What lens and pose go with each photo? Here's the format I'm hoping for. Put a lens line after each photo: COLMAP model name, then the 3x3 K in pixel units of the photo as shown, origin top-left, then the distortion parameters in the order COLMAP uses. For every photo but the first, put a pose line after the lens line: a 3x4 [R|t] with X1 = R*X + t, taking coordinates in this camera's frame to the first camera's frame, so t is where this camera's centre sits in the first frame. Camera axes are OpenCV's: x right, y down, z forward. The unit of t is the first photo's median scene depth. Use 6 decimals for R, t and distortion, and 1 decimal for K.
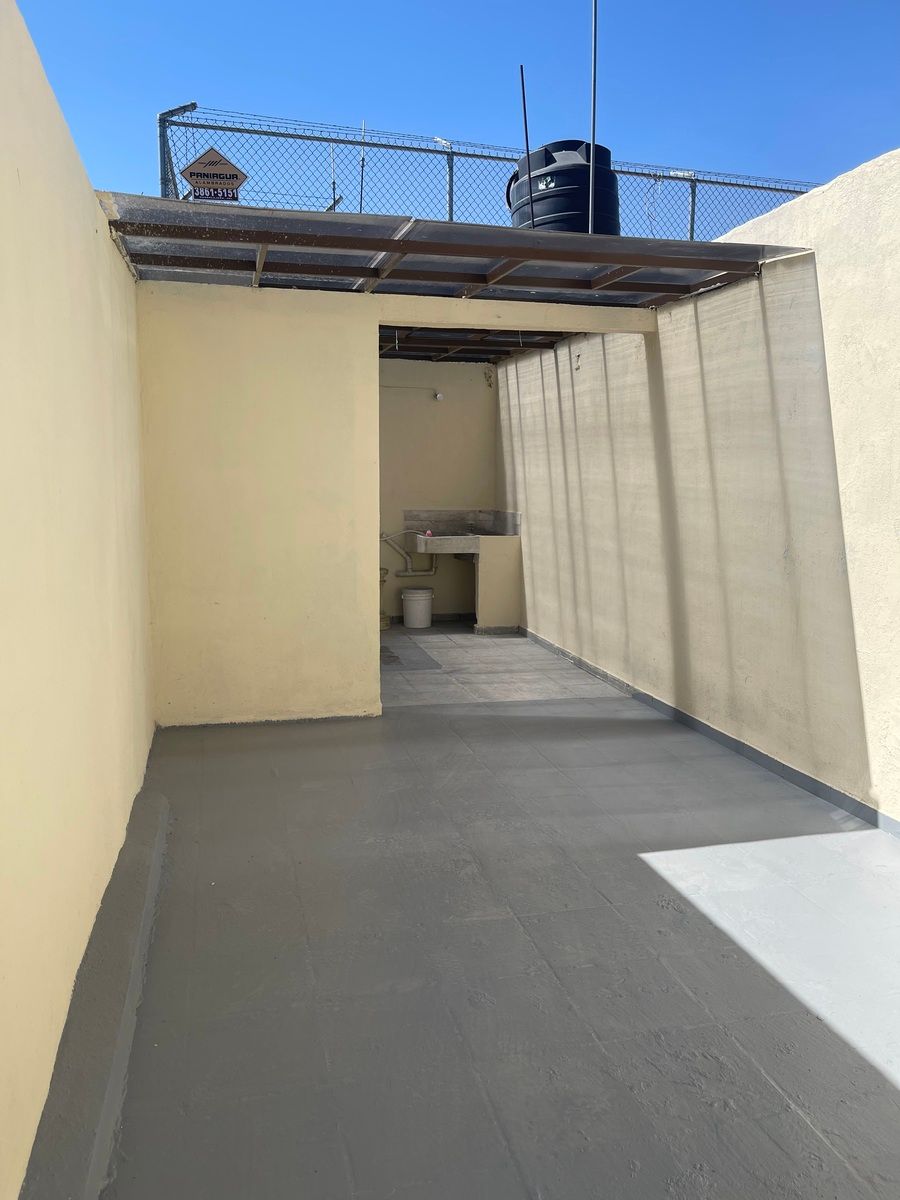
lens RADIAL K [[907.1, 0, 452.2], [0, 907.1, 603.1], [0, 0, 1]] dist [0.069024, -0.094232]
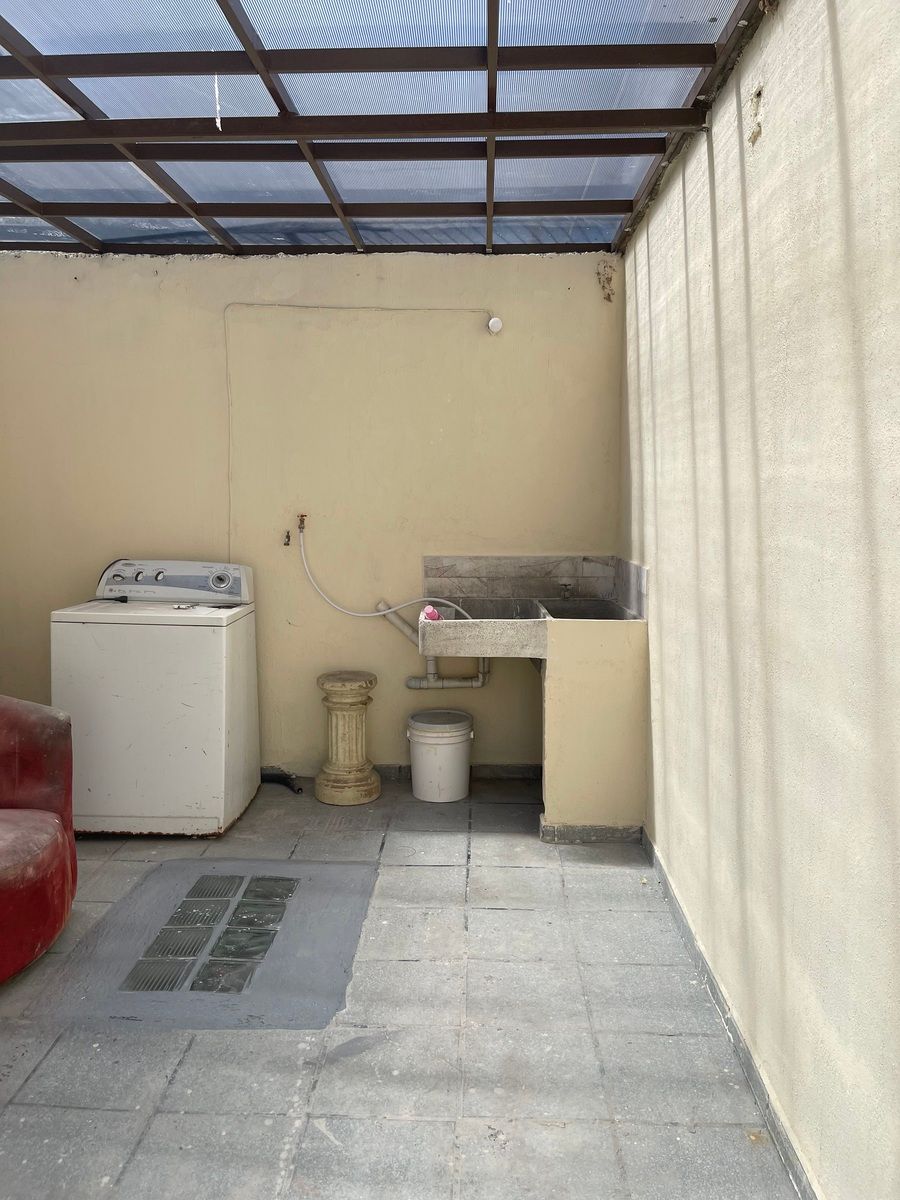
lens RADIAL K [[907.1, 0, 443.4], [0, 907.1, 594.4], [0, 0, 1]] dist [0.069024, -0.094232]
pose [[0.956854, 0.022700, -0.289682, 0.114899], [-0.032946, 0.998990, -0.030542, -0.074850], [0.288696, 0.038768, 0.956636, 0.593366]]
